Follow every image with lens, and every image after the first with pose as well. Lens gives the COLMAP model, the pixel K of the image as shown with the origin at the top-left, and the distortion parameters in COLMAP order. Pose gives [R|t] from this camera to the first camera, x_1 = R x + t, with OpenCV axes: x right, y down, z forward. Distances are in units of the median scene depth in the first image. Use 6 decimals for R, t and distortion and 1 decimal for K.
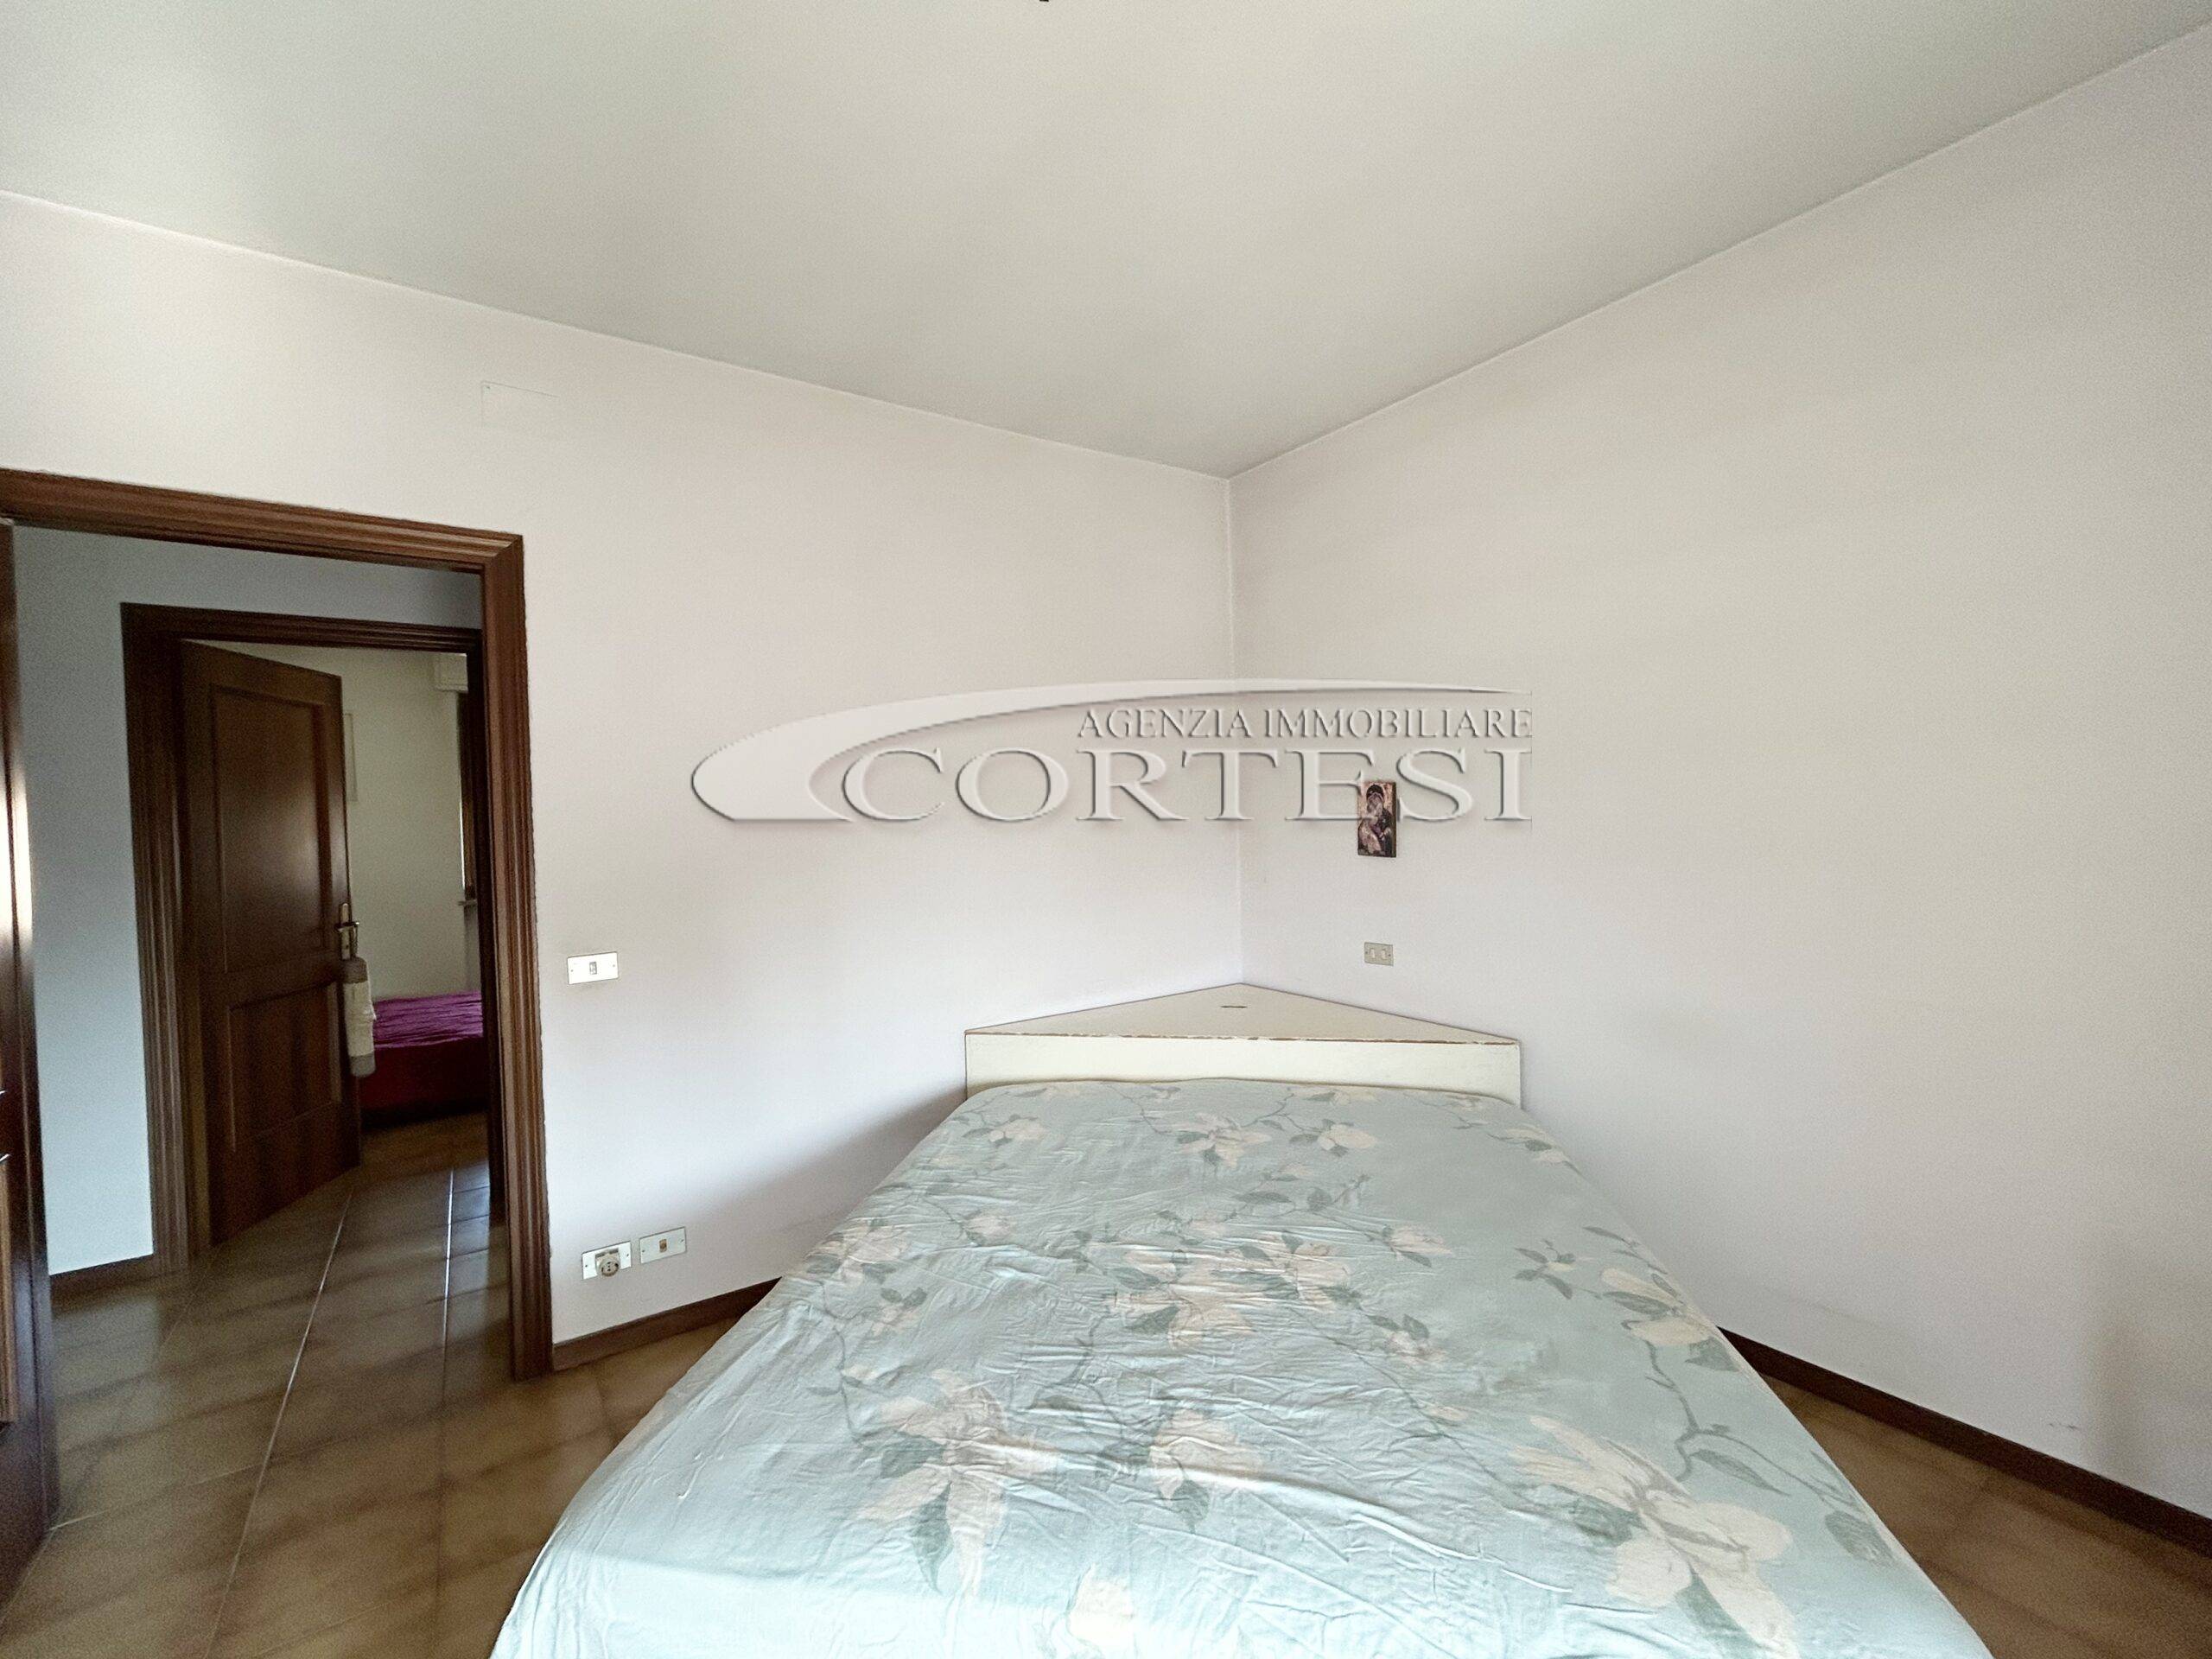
lens RADIAL K [[930.3, 0, 1110.8], [0, 930.3, 837.4], [0, 0, 1]] dist [0.000116, 0.000826]
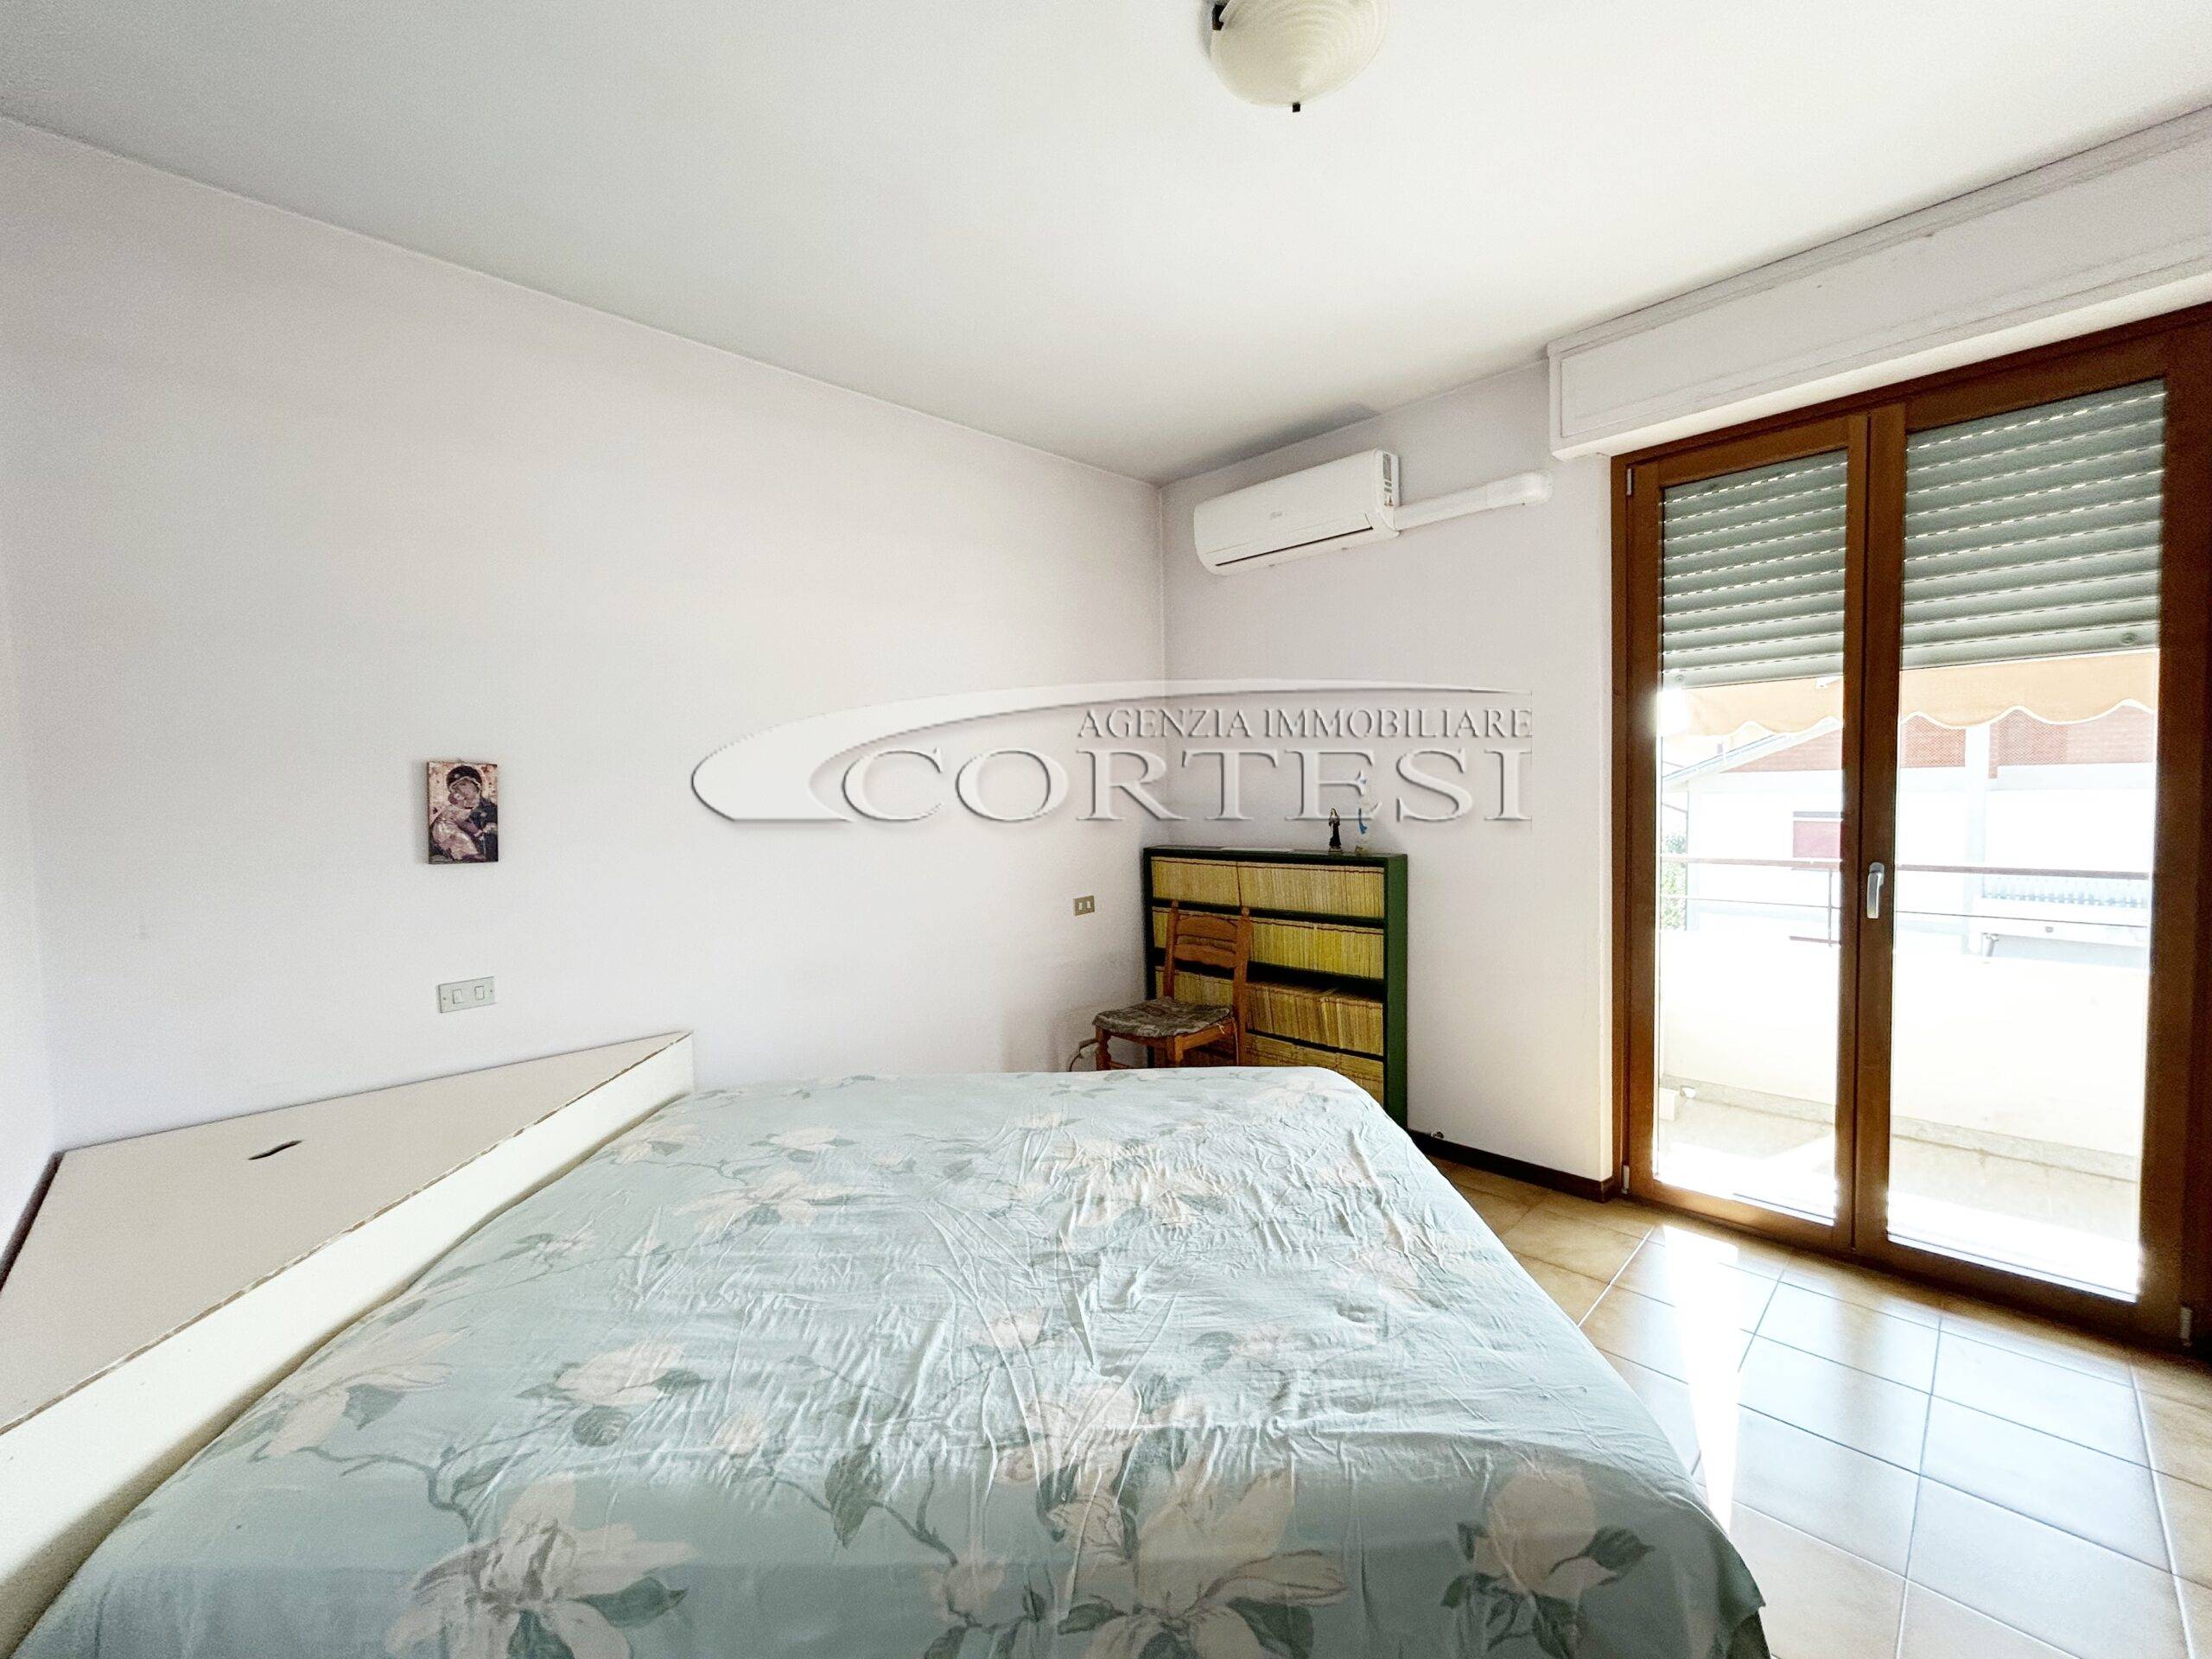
lens RADIAL K [[893.0, 0, 1108.8], [0, 893.0, 835.5], [0, 0, 1]] dist [-0.001204, 0.000439]
pose [[-0.171487, -0.021970, 0.984941, -0.875485], [0.053604, 0.998062, 0.031595, 0.006407], [-0.983727, 0.058215, -0.169977, 1.075311]]
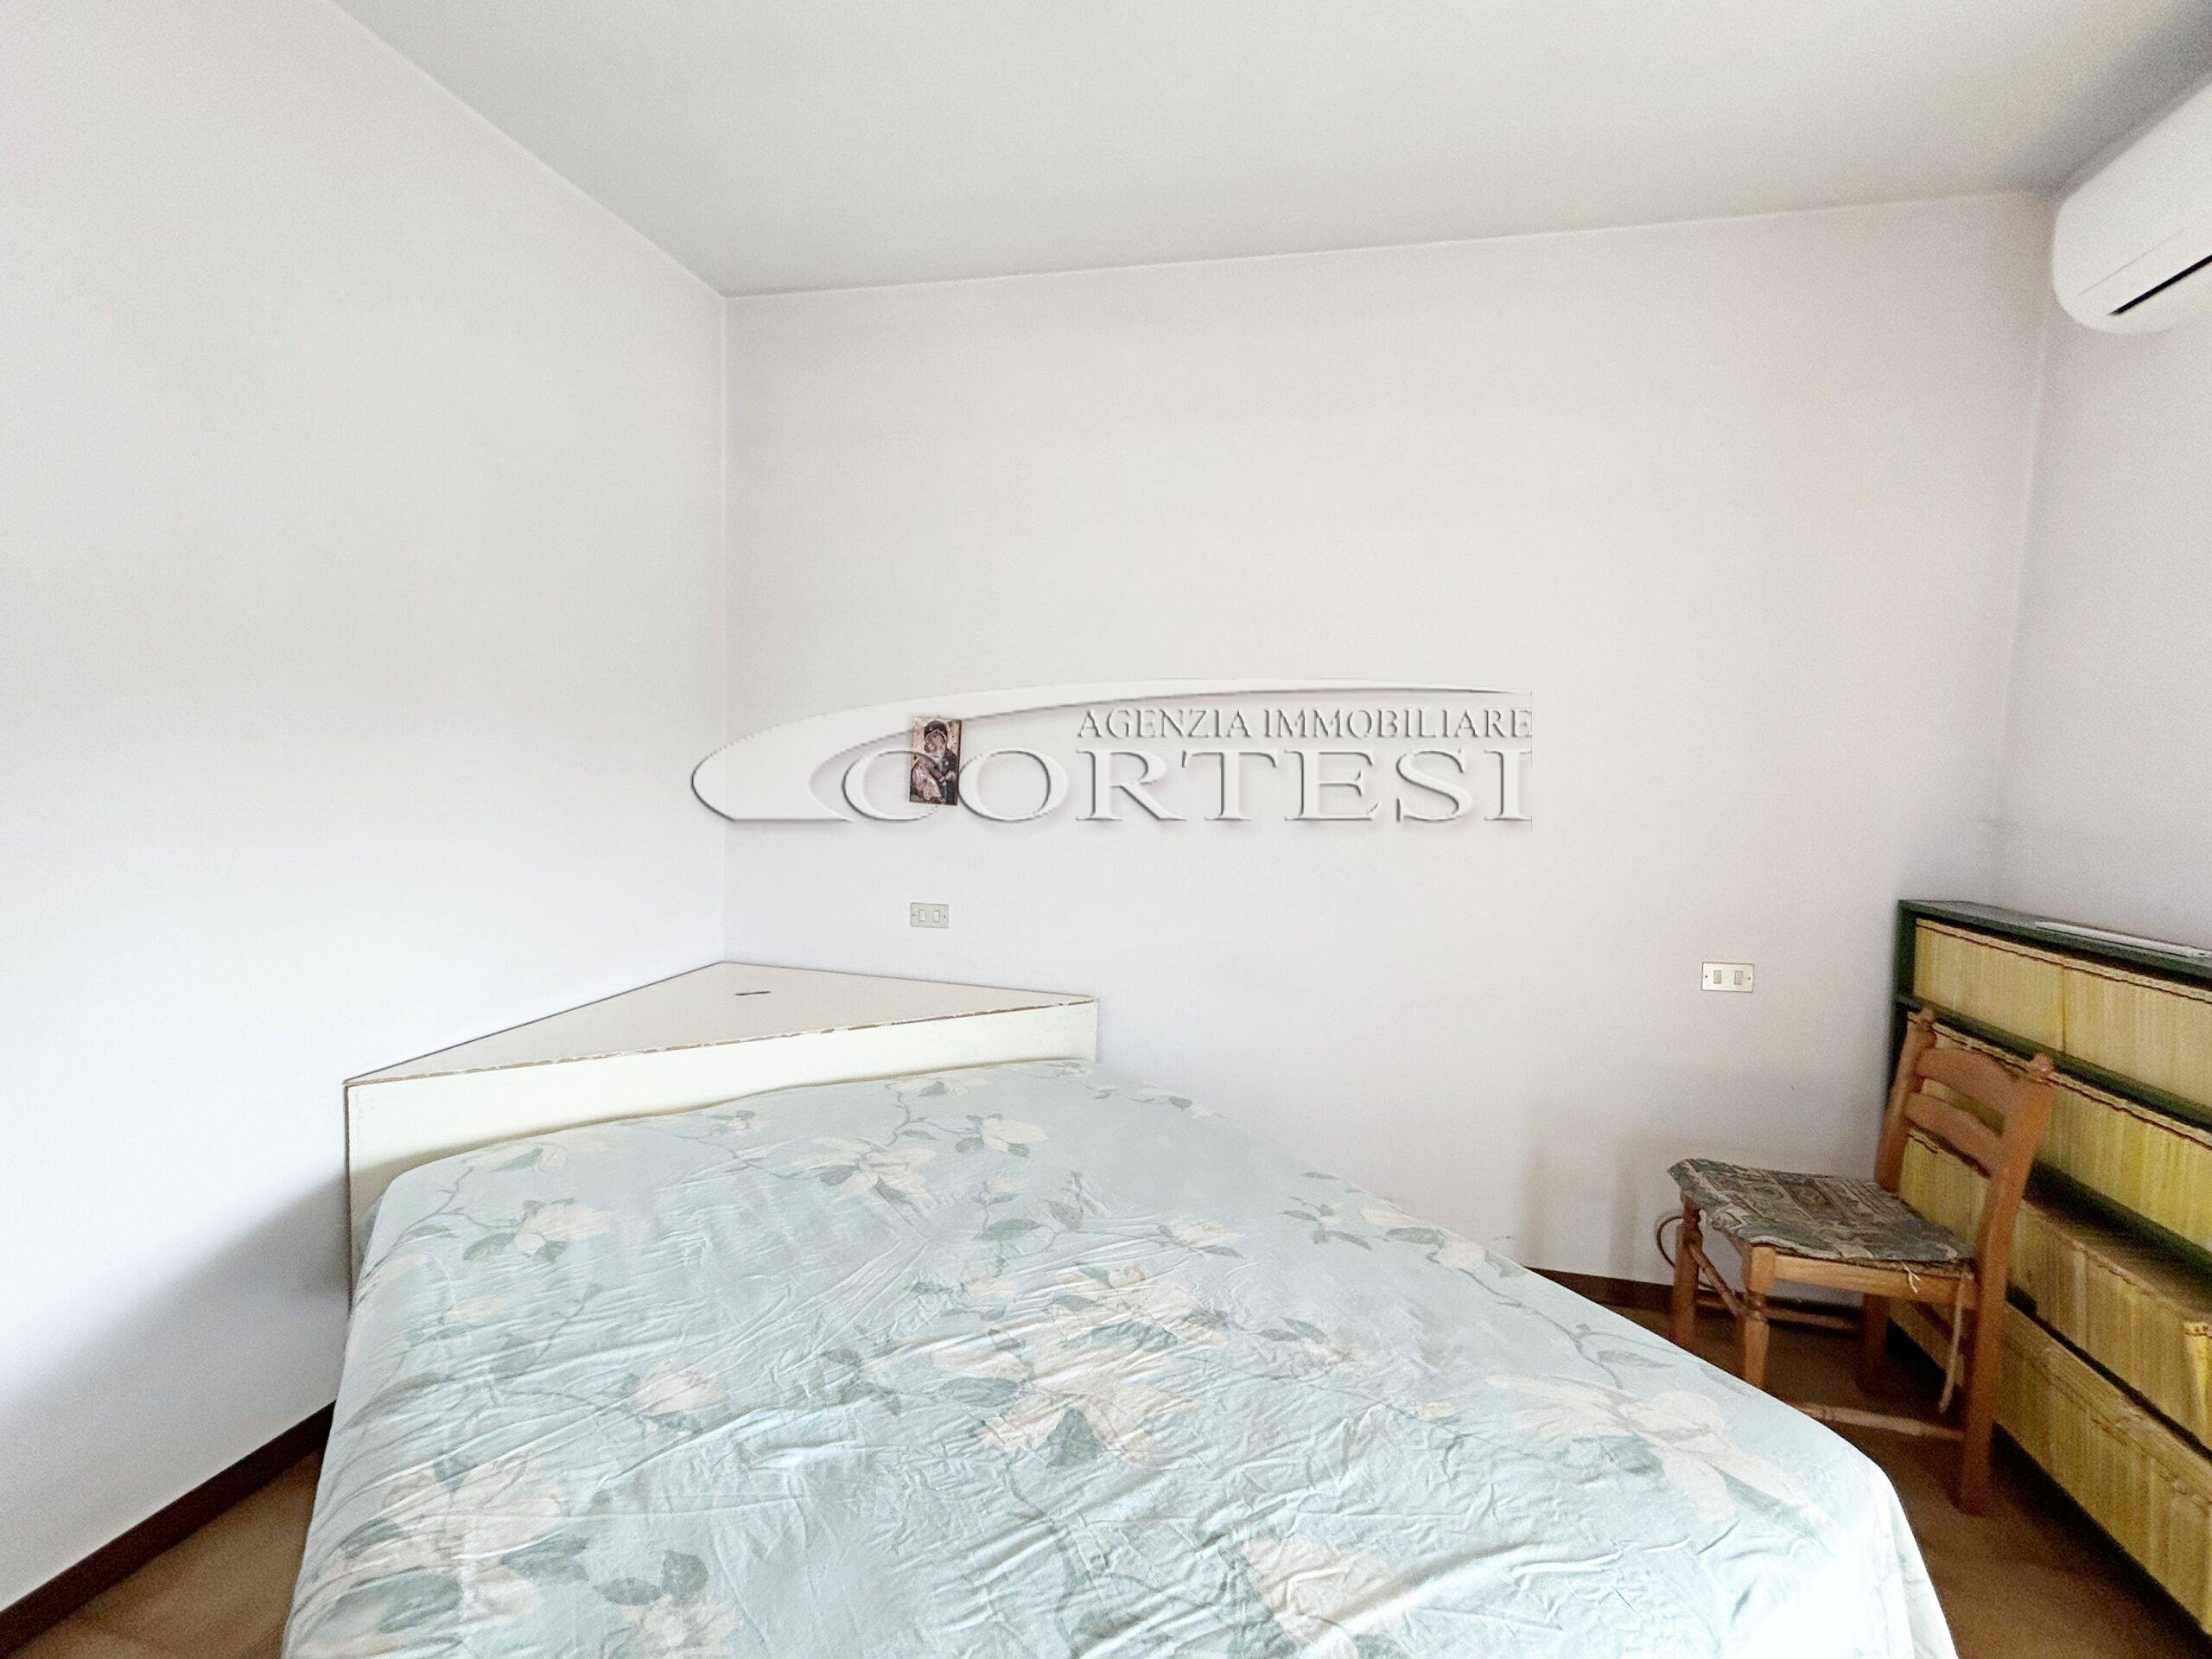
lens RADIAL K [[989.2, 0, 1108.5], [0, 989.2, 835.3], [0, 0, 1]] dist [-0.005472, 0.005664]
pose [[0.736054, 0.004464, 0.676908, -0.379821], [-0.038954, 0.998601, 0.035772, 0.018262], [-0.675801, -0.052698, 0.735198, 0.368726]]
